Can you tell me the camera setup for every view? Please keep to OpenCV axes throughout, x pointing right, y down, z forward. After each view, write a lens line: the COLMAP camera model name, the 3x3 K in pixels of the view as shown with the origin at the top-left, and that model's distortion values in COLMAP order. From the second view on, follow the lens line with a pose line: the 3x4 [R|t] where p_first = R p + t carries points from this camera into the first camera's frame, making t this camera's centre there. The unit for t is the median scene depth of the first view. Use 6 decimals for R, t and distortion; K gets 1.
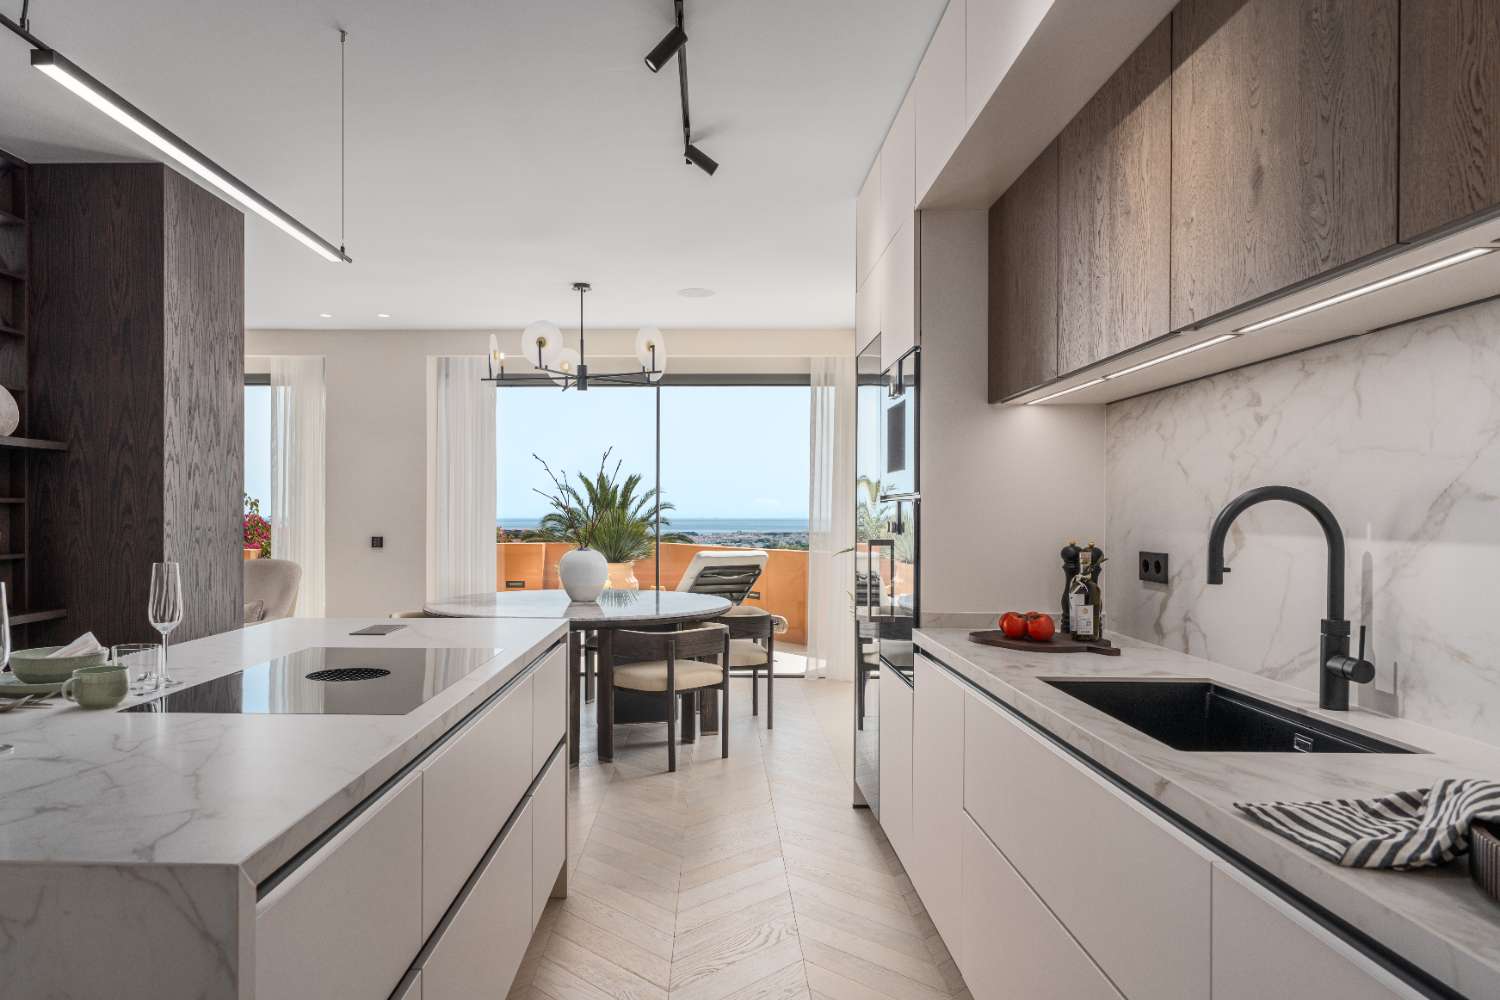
lens RADIAL K [[958.0, 0, 750.0], [0, 958.0, 500.0], [0, 0, 1]] dist [-0.000100, -0.000003]
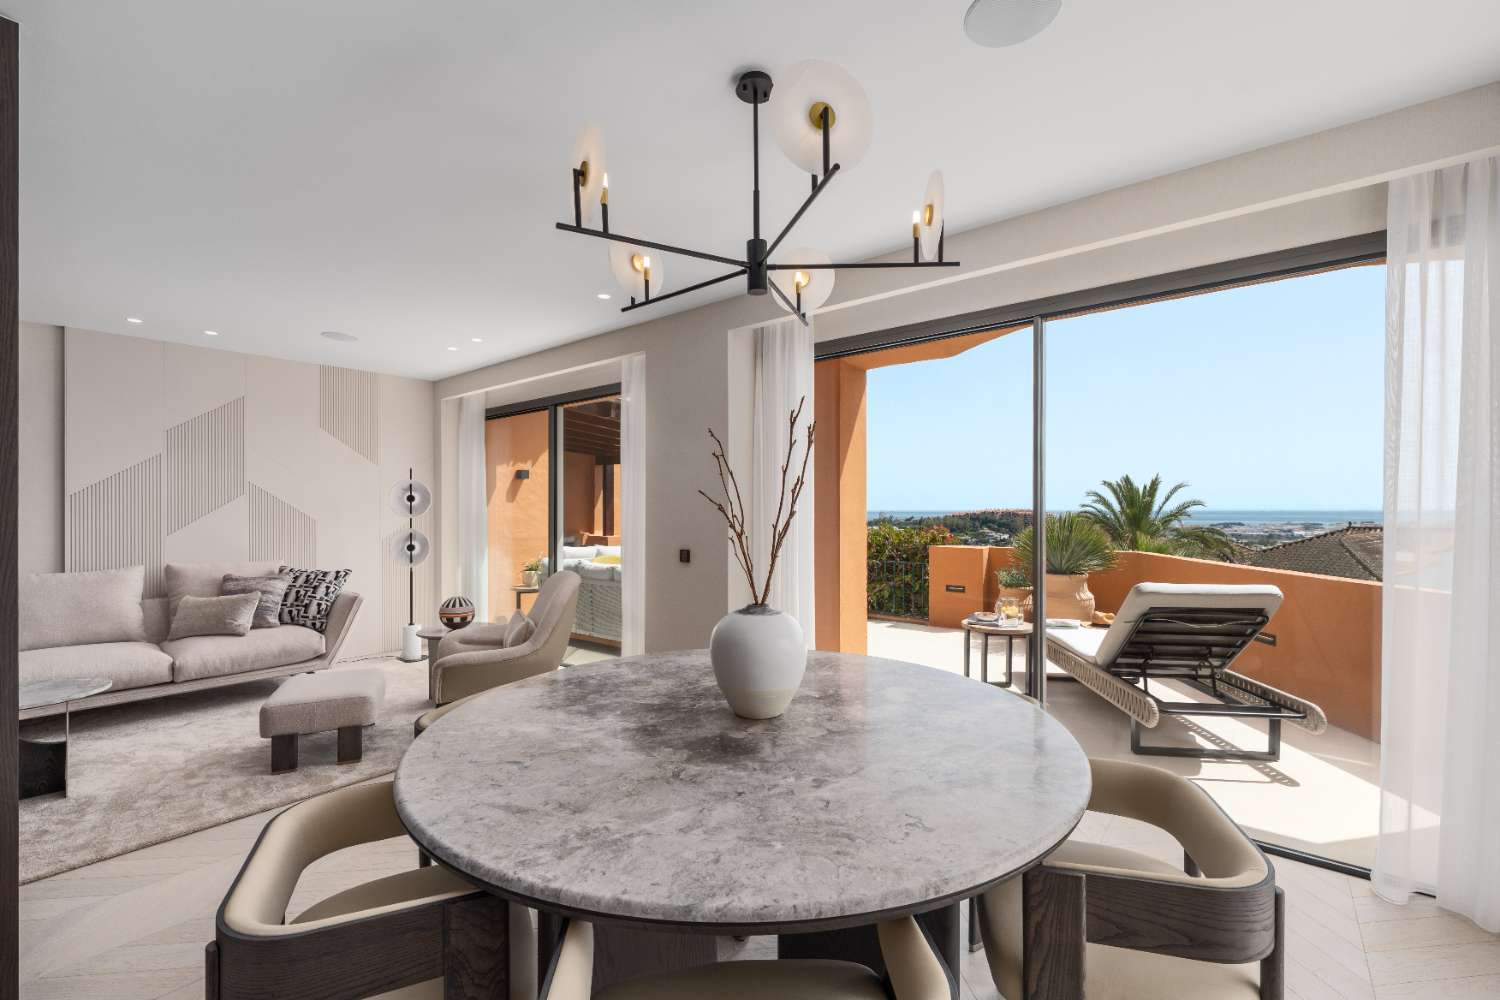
lens RADIAL K [[647.5, 0, 750.0], [0, 647.5, 500.0], [0, 0, 1]] dist [-0.000382, 0.011096]
pose [[0.767403, -0.008946, -0.641103, 0.026035], [0.009093, 0.999954, -0.003068, -0.003453], [0.641101, -0.003475, 0.767449, 0.501517]]
